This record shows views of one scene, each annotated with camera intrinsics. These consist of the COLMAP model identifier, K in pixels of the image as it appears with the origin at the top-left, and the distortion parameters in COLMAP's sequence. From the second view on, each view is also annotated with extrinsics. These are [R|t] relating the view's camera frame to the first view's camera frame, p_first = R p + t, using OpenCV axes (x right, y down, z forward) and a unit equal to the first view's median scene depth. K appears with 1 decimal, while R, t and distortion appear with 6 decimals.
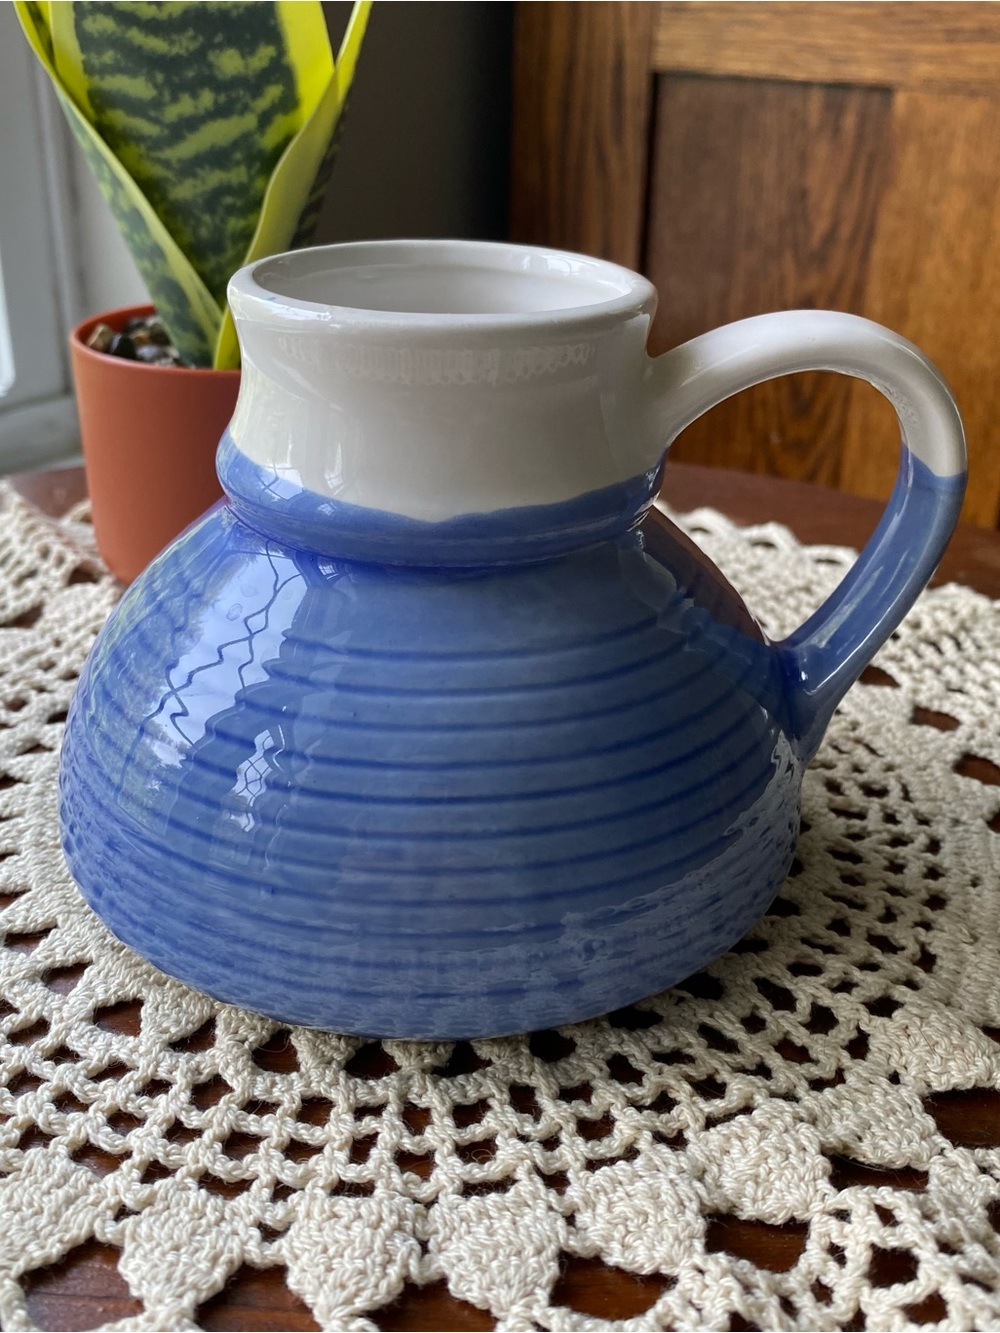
lens RADIAL K [[1315.9, 0, 506.3], [0, 1315.9, 655.0], [0, 0, 1]] dist [-0.010487, 0.000000]
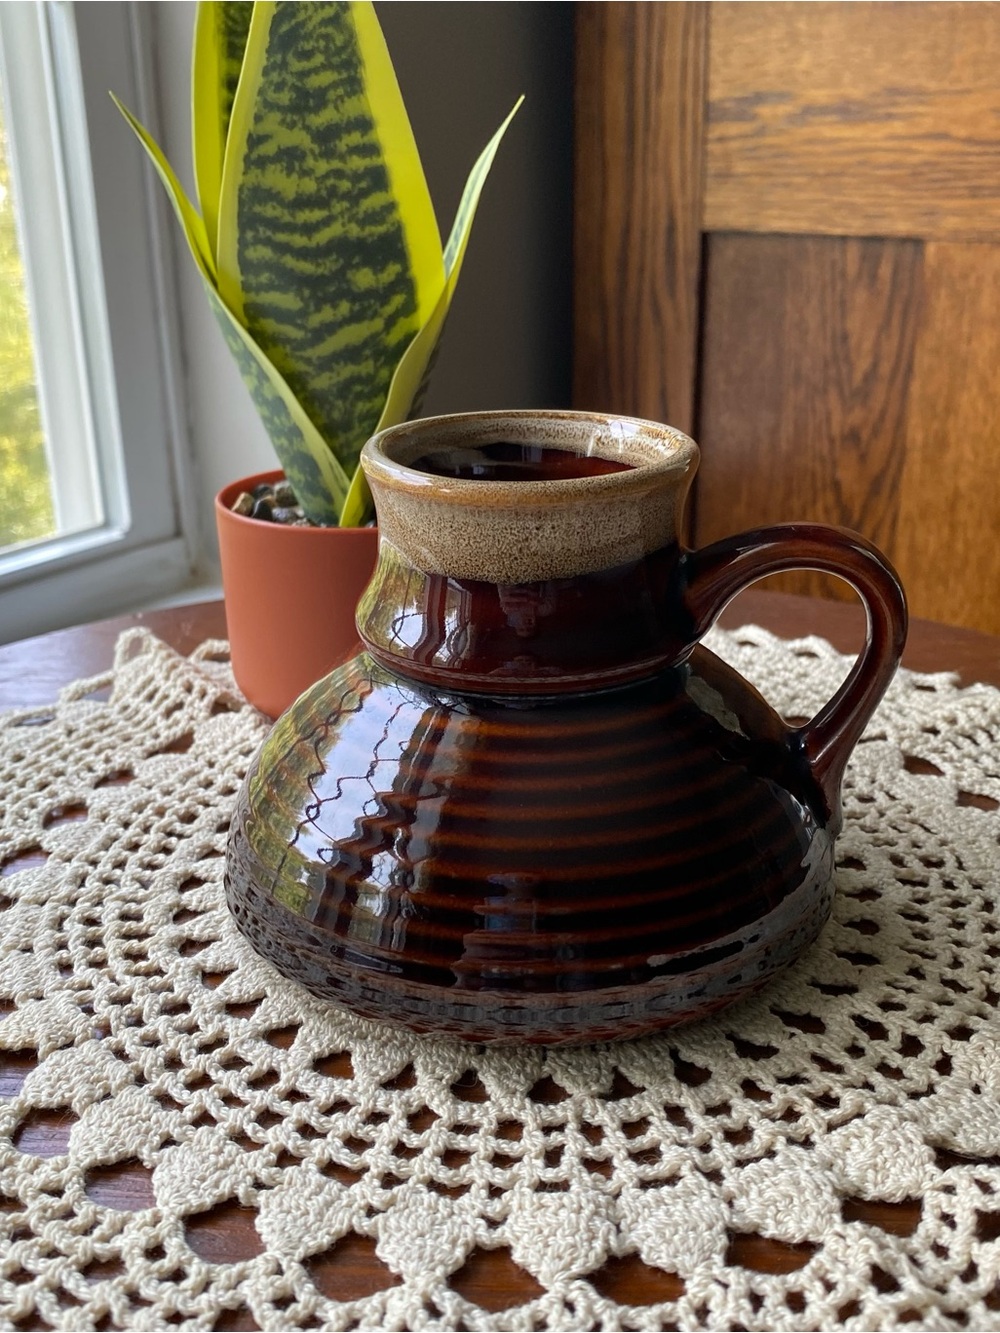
lens RADIAL K [[1315.9, 0, 493.6], [0, 1315.9, 679.8], [0, 0, 1]] dist [-0.010487, 0.000000]
pose [[0.999151, -0.040589, -0.007001, -0.125599], [0.040014, 0.996839, -0.068633, 0.009086], [0.009765, 0.068295, 0.997617, -0.239995]]
